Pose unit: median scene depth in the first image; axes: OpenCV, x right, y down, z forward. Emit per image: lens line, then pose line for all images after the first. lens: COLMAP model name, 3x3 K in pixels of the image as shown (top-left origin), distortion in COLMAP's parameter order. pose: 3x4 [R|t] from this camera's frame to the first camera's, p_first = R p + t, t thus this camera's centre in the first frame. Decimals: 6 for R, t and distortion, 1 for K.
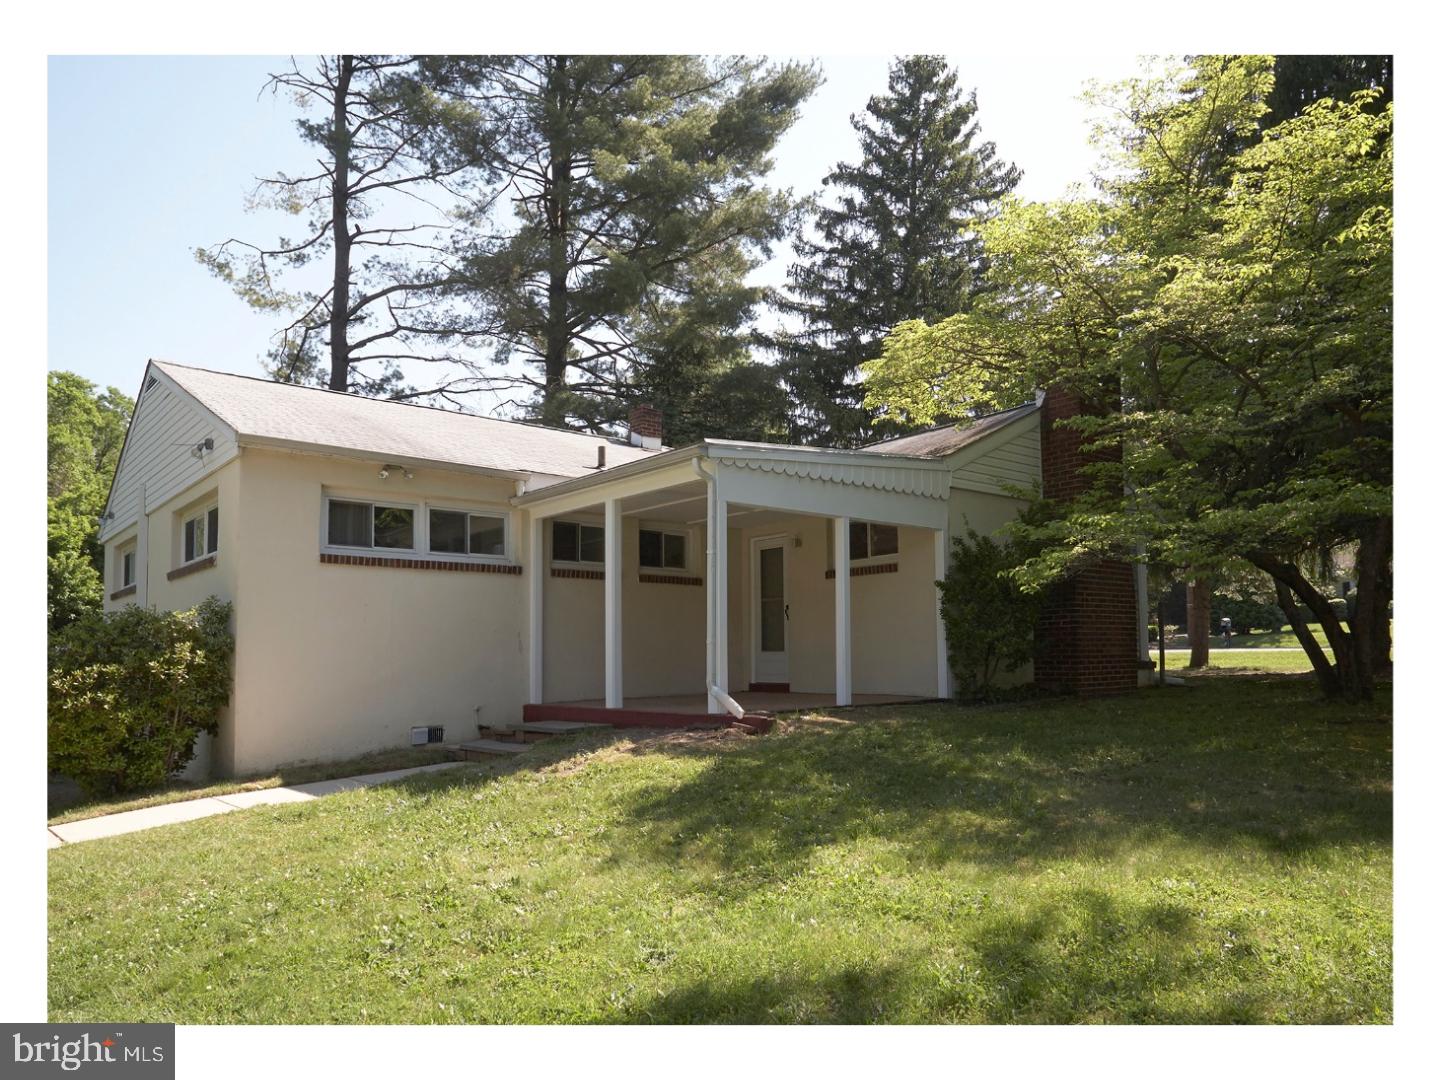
lens RADIAL K [[936.7, 0, 723.5], [0, 936.7, 613.2], [0, 0, 1]] dist [-0.016087, -0.000935]
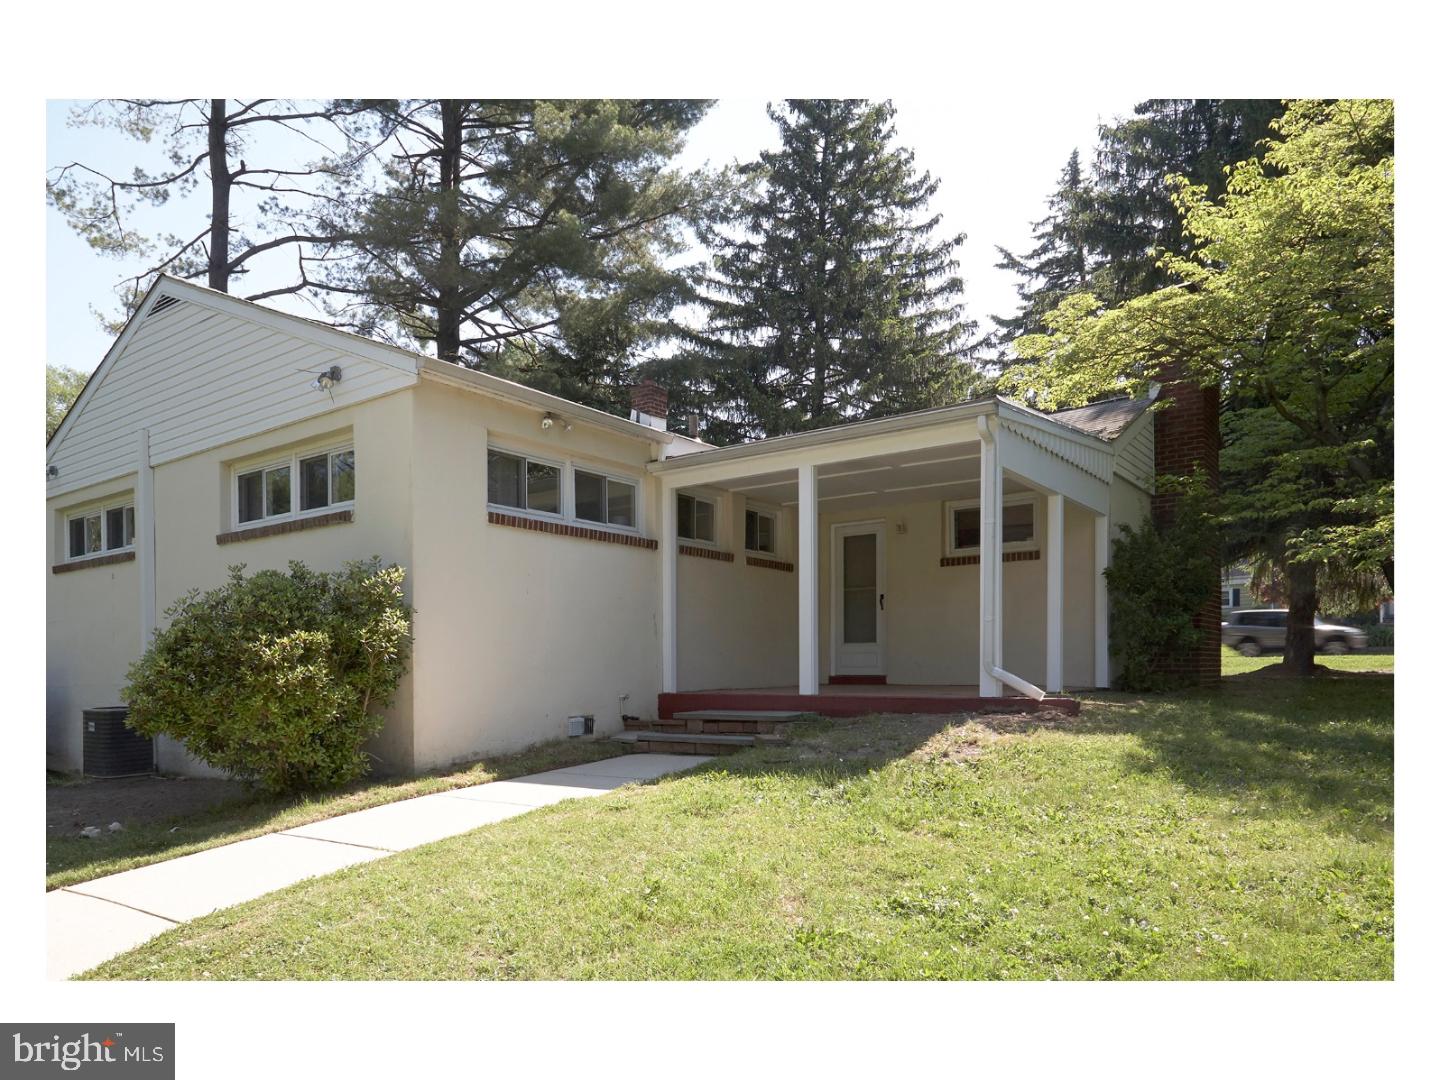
lens RADIAL K [[934.2, 0, 718.1], [0, 934.2, 660.9], [0, 0, 1]] dist [-0.000092, 0.000015]
pose [[0.983288, 0.011089, 0.181718, -0.105902], [-0.018761, 0.999001, 0.040552, 0.009355], [-0.181086, -0.043284, 0.982514, 0.033691]]
